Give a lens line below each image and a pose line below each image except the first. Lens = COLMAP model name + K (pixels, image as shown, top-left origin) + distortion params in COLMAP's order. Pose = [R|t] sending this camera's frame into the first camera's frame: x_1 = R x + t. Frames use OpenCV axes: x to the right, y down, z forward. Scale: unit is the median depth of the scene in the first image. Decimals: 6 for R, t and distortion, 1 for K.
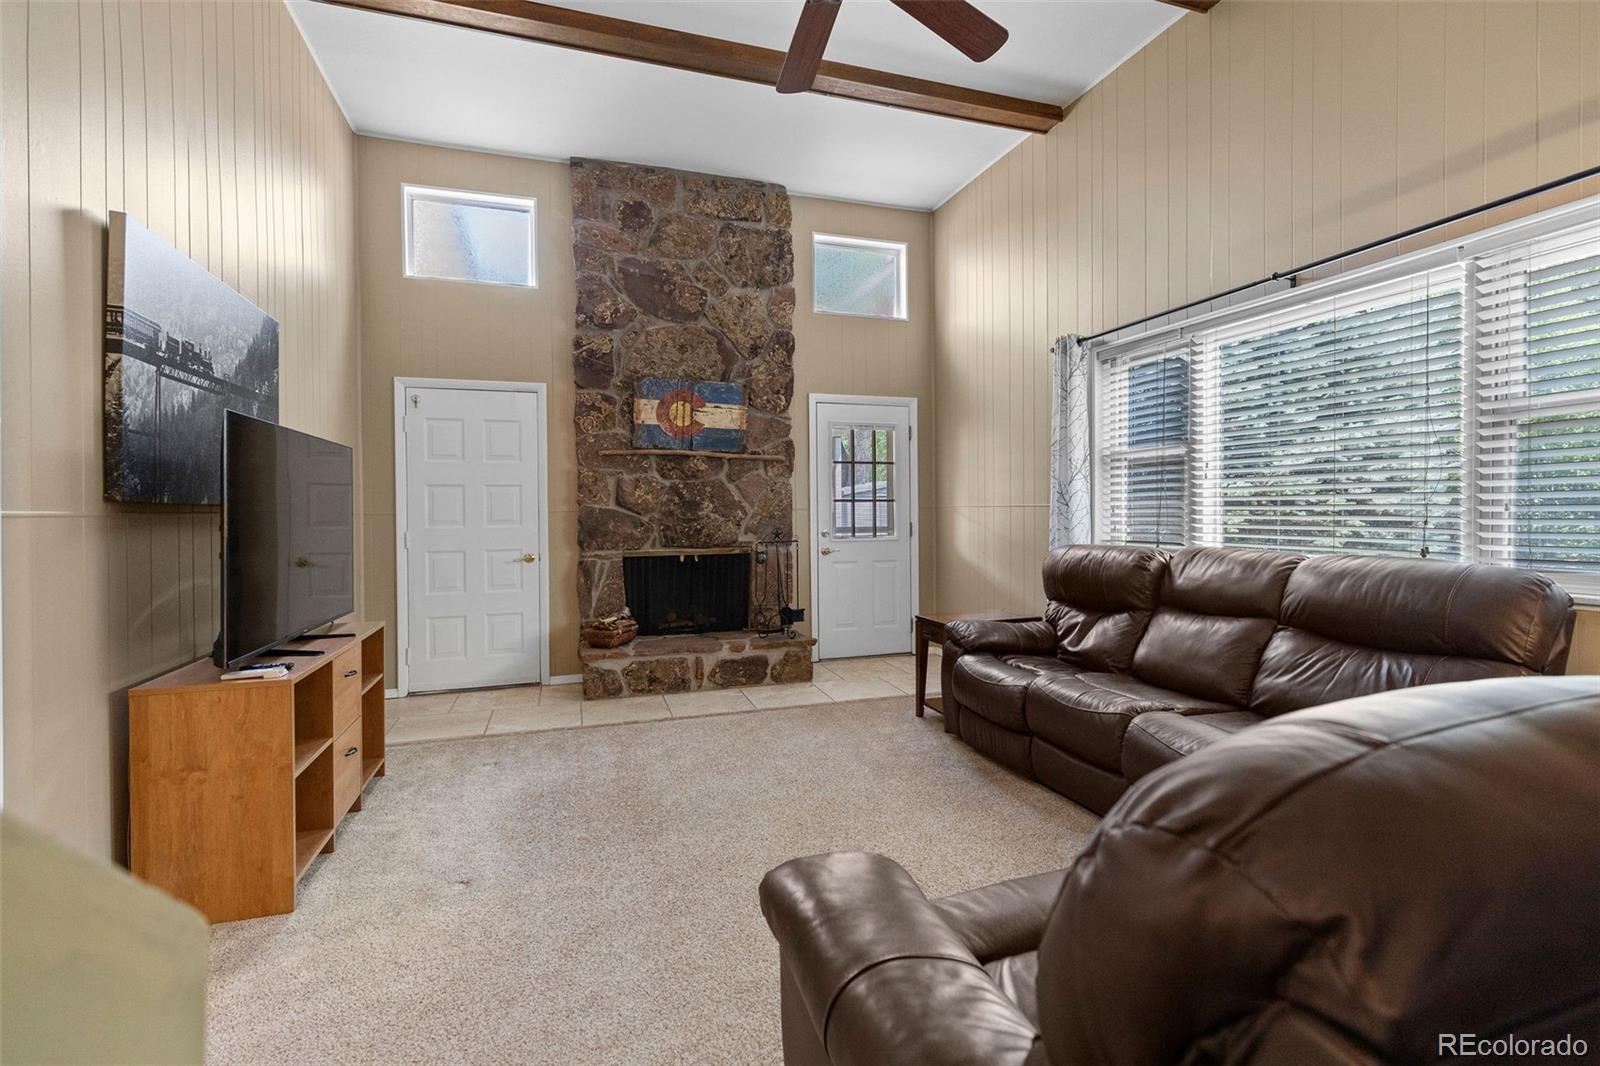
lens RADIAL K [[737.4, 0, 799.6], [0, 737.4, 508.9], [0, 0, 1]] dist [0.004686, -0.000134]
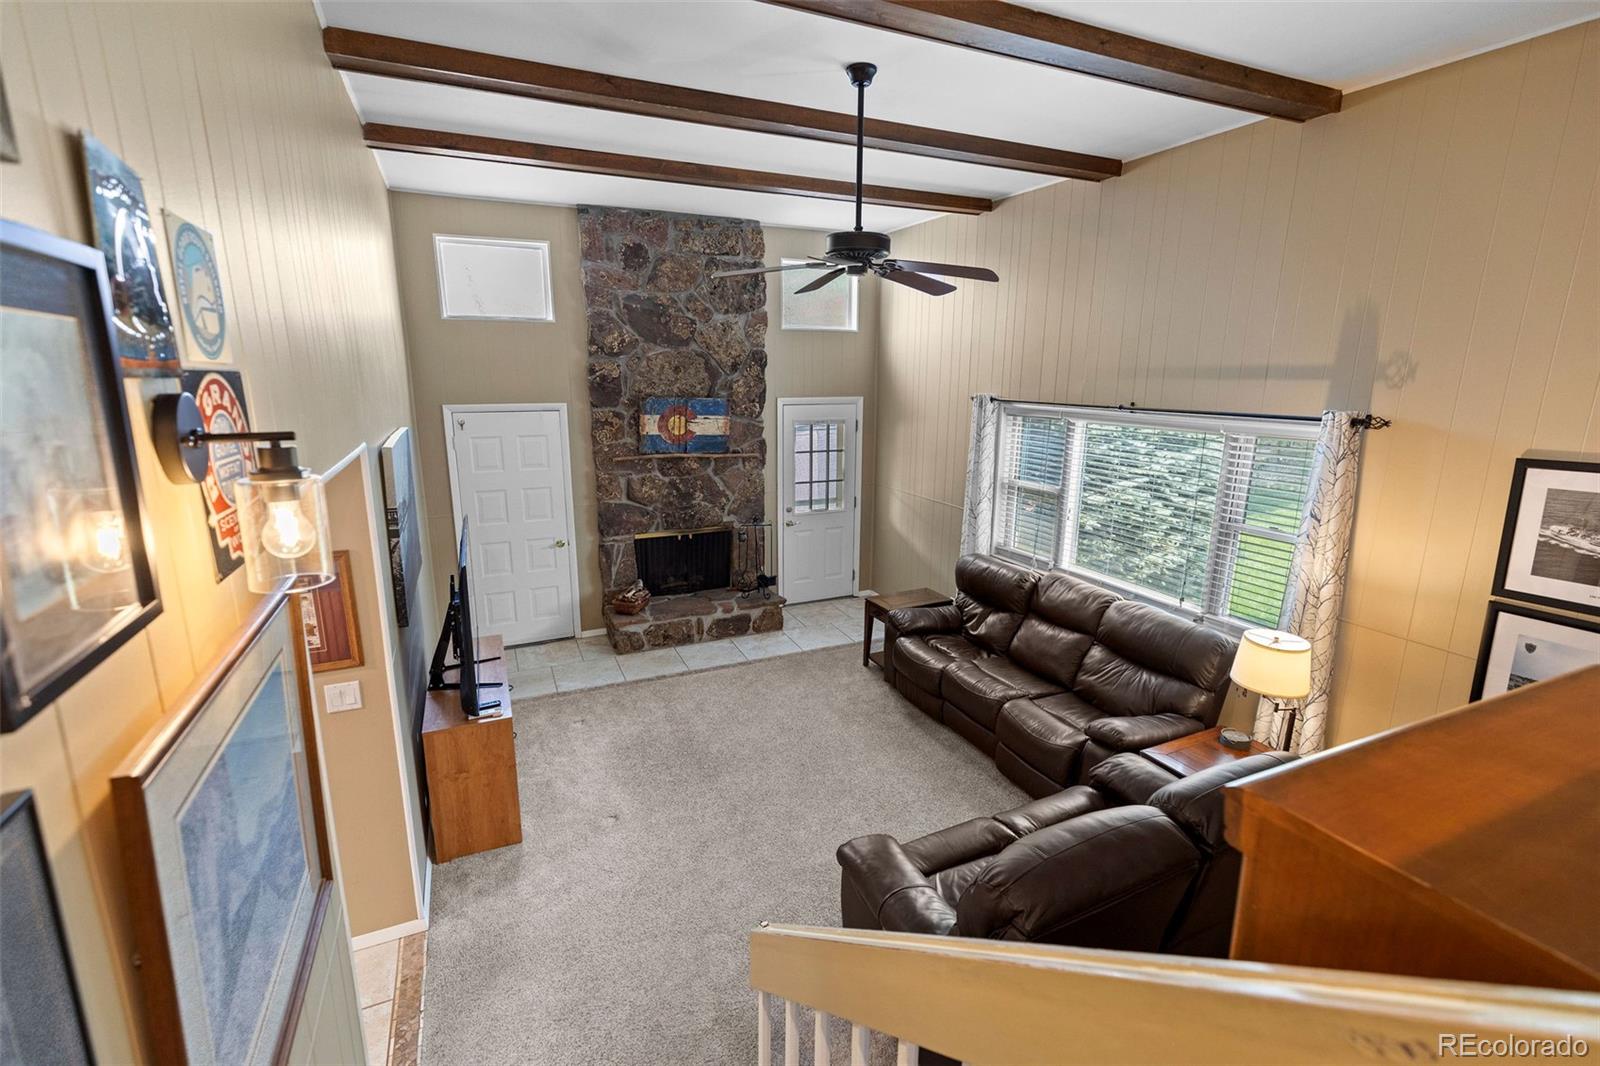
lens RADIAL K [[713.8, 0, 798.1], [0, 713.8, 524.1], [0, 0, 1]] dist [0.004051, -0.000318]
pose [[0.994070, -0.010258, 0.108258, -0.094624], [-0.012541, 0.978083, 0.207835, -0.225429], [-0.108017, -0.207960, 0.972155, -0.224194]]
